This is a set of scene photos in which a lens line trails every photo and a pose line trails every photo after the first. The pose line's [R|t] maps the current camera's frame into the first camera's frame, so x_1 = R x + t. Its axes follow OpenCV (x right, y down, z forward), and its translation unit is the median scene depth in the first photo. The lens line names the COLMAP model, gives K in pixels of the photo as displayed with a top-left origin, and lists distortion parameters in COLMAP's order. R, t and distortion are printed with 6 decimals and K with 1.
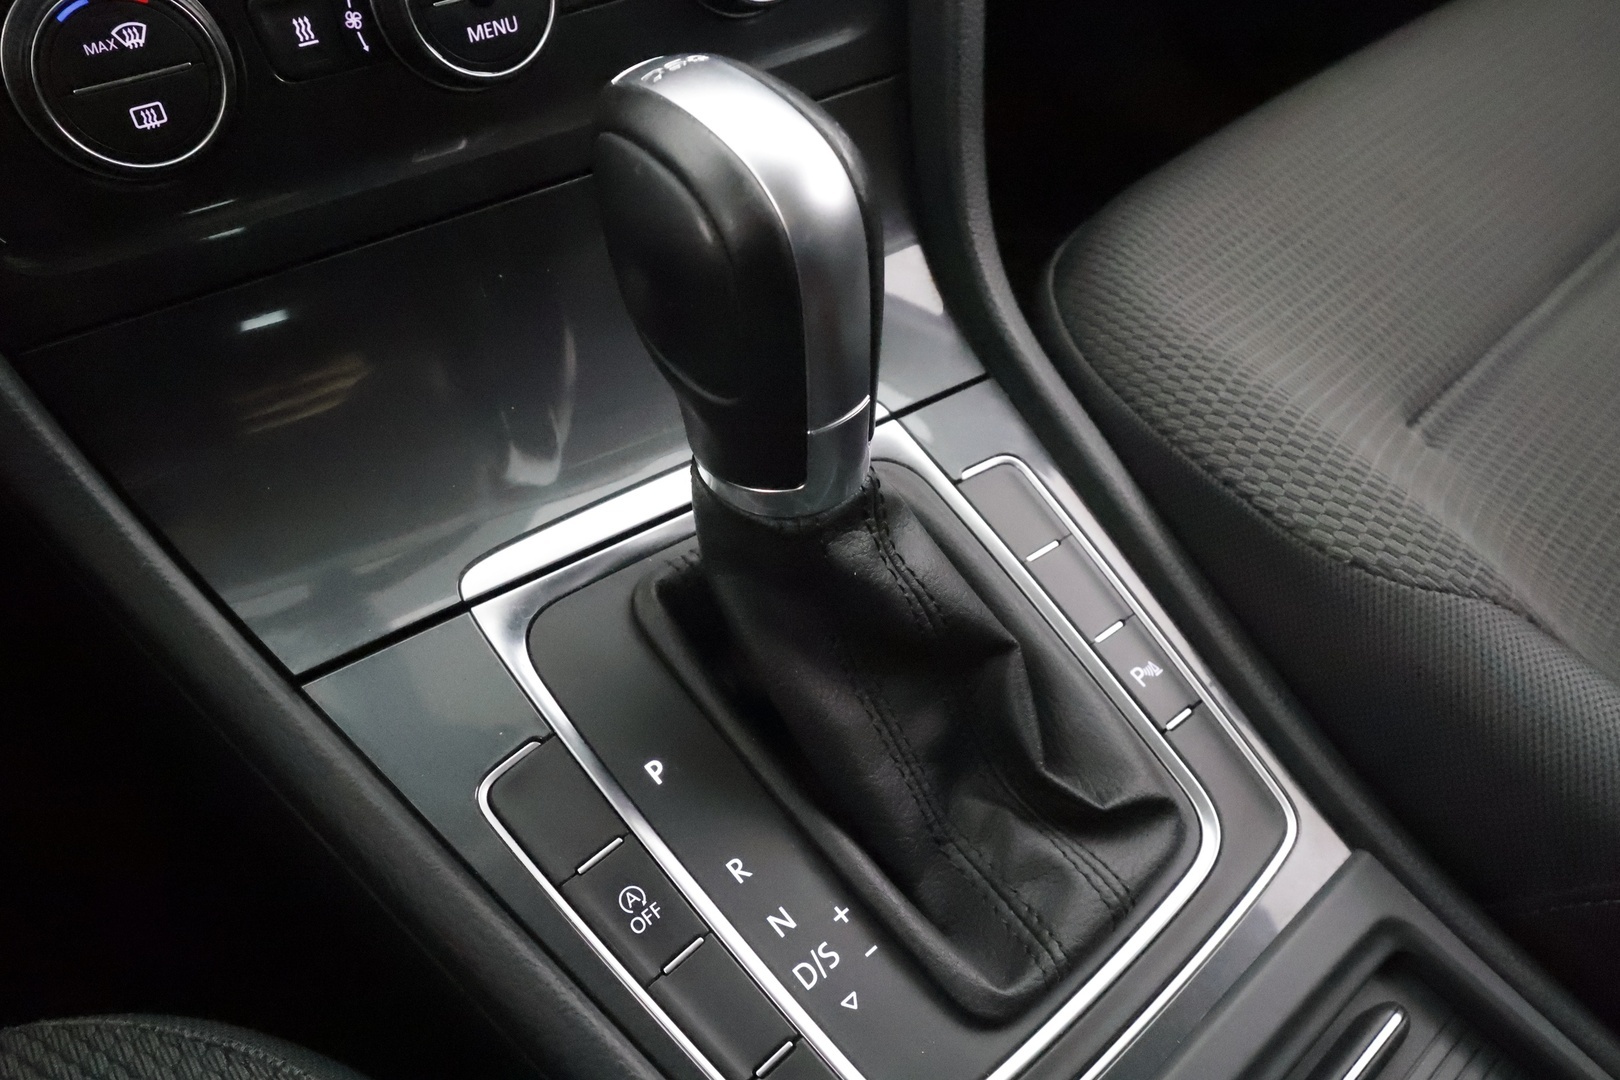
lens RADIAL K [[1272.4, 0, 810.6], [0, 1272.4, 538.2], [0, 0, 1]] dist [-0.003047, 0.005689]
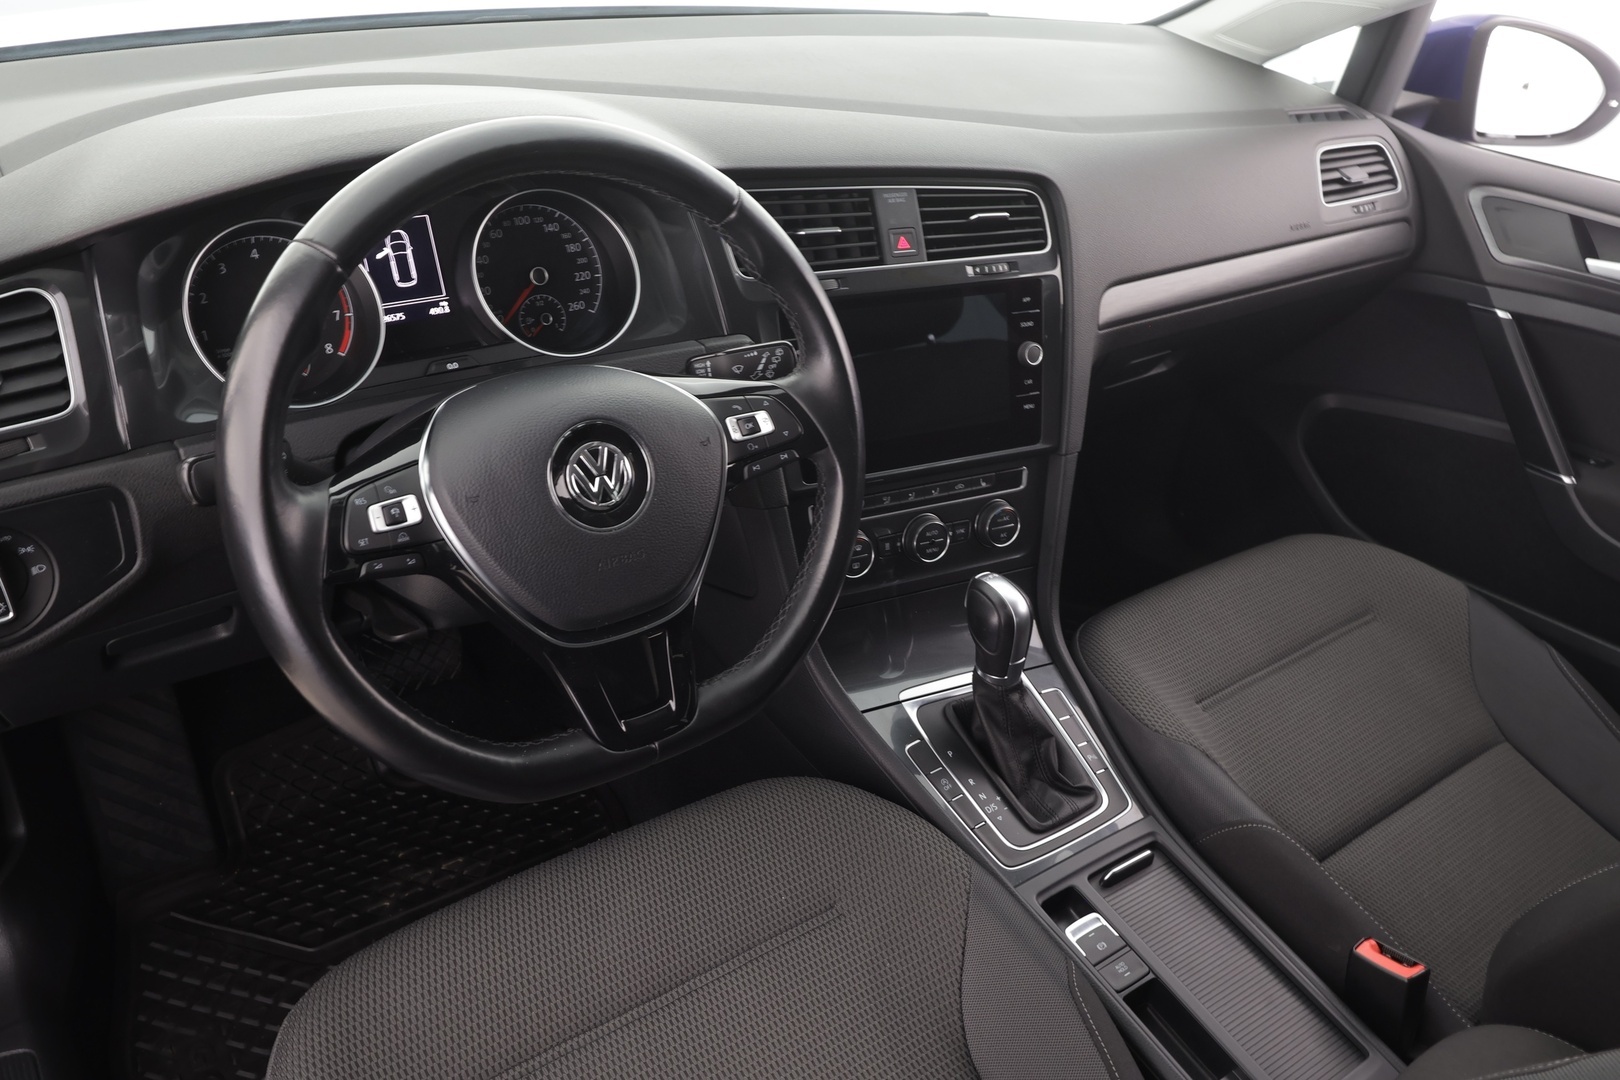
lens RADIAL K [[1272.4, 0, 810.6], [0, 1272.4, 541.9], [0, 0, 1]] dist [-0.003047, 0.005689]
pose [[0.988718, 0.138363, -0.057387, -0.400425], [-0.148117, 0.960195, -0.236827, 0.533266], [0.022335, 0.242655, 0.969855, -2.723981]]
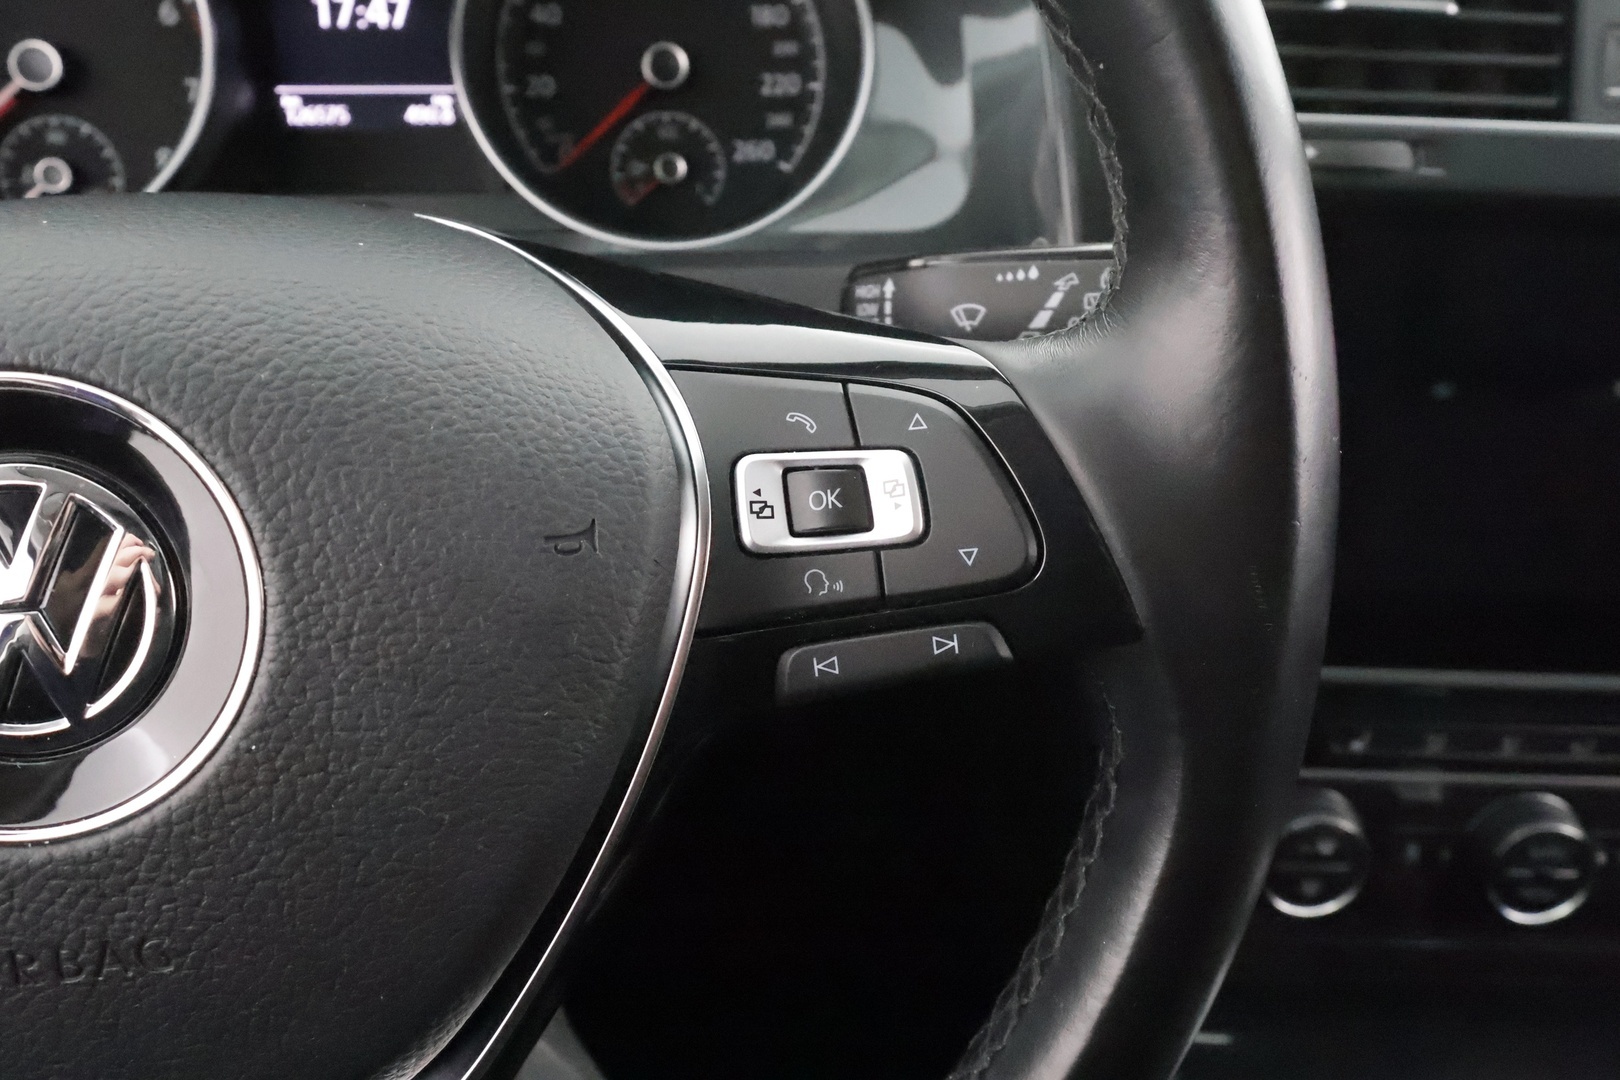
lens RADIAL K [[1272.4, 0, 811.3], [0, 1272.4, 551.5], [0, 0, 1]] dist [-0.003047, 0.005689]
pose [[0.821921, 0.335580, -0.460251, -0.400446], [-0.428228, 0.896850, -0.110818, -0.238168], [0.375588, 0.288176, 0.880845, -0.717837]]
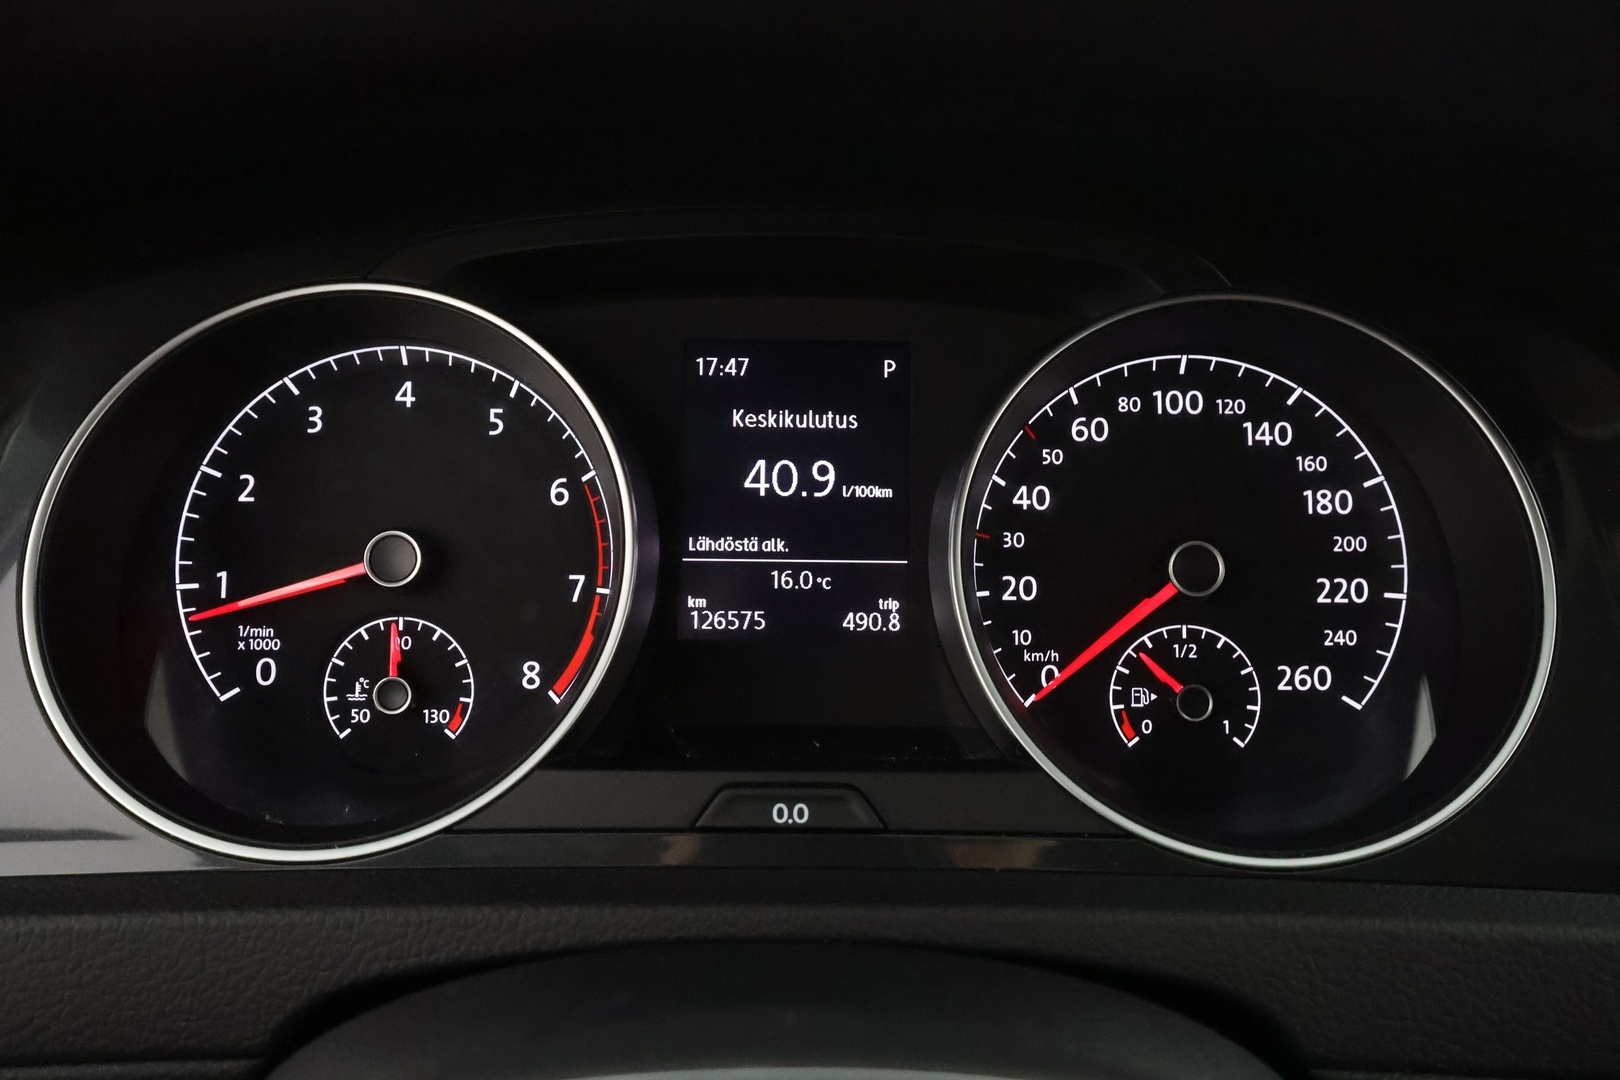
lens RADIAL K [[1272.4, 0, 805.4], [0, 1272.4, 550.1], [0, 0, 1]] dist [-0.003047, 0.005689]
pose [[0.739489, 0.242539, -0.627957, -0.971523], [-0.490620, 0.832901, -0.256063, -0.405502], [0.460921, 0.497444, 0.734916, -0.603822]]
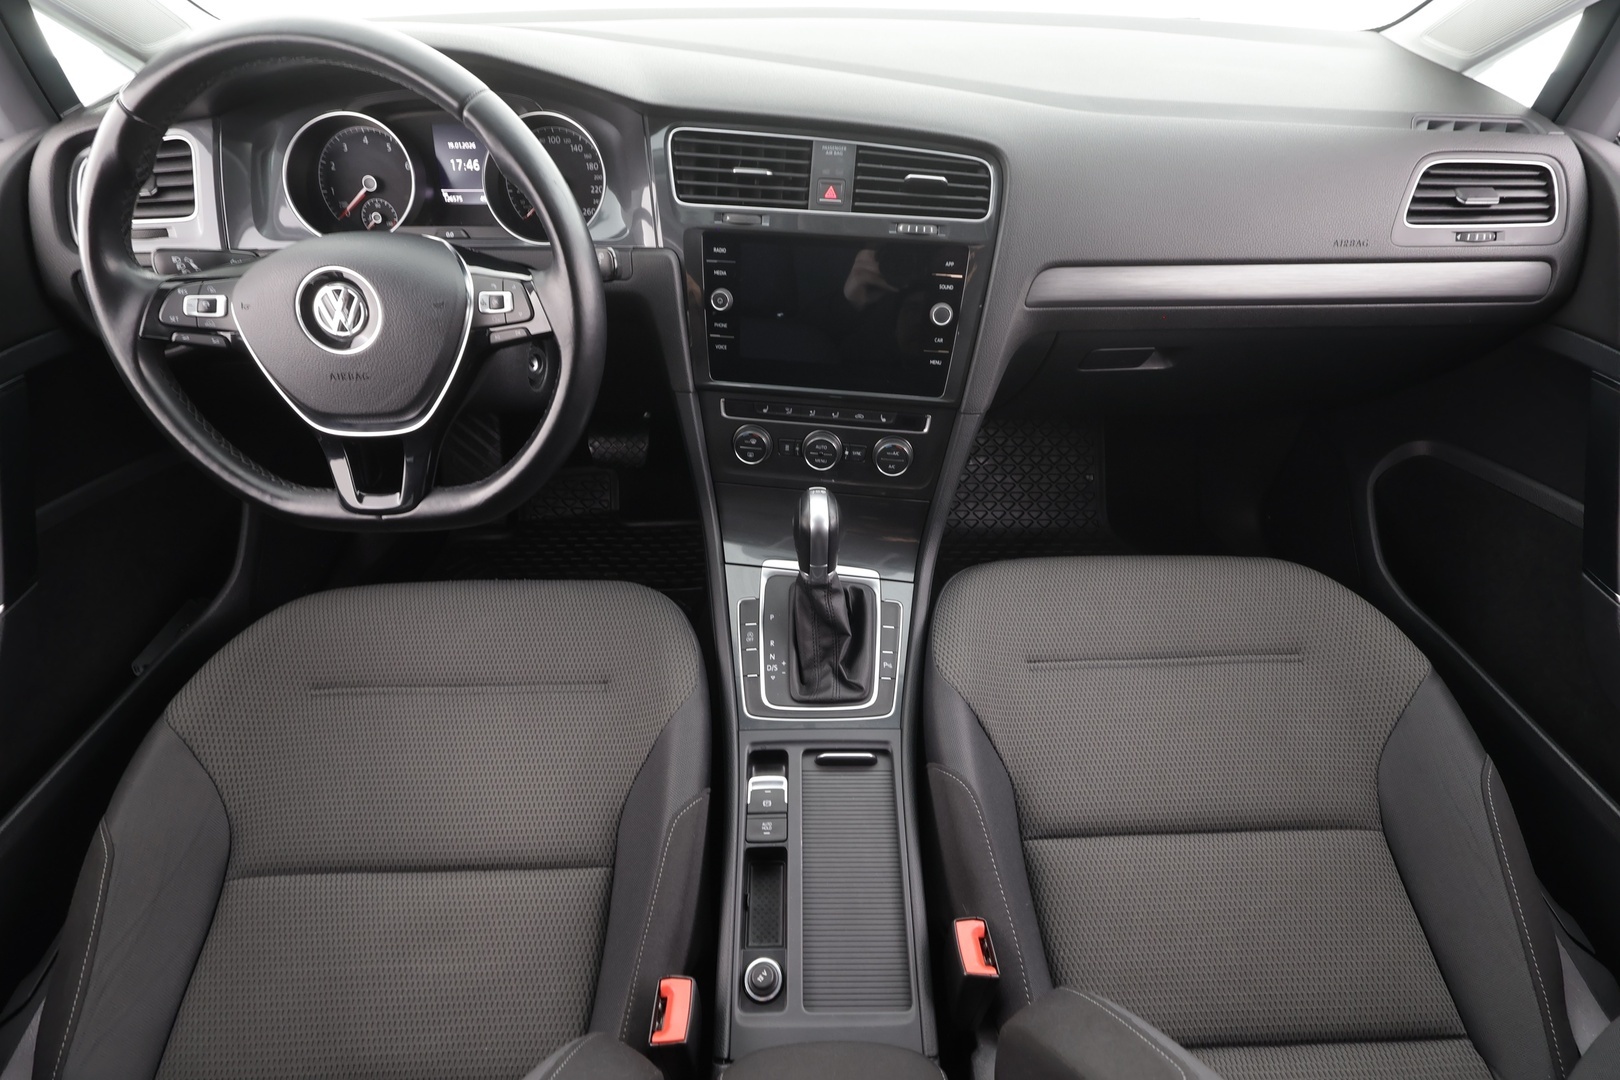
lens RADIAL K [[753.9, 0, 813.0], [0, 753.9, 541.1], [0, 0, 1]] dist [-0.000891, -0.001372]
pose [[0.748763, 0.451330, -0.485443, 1.220179], [-0.478167, 0.874979, 0.075953, -0.344184], [0.459033, 0.175252, 0.870963, -1.389076]]
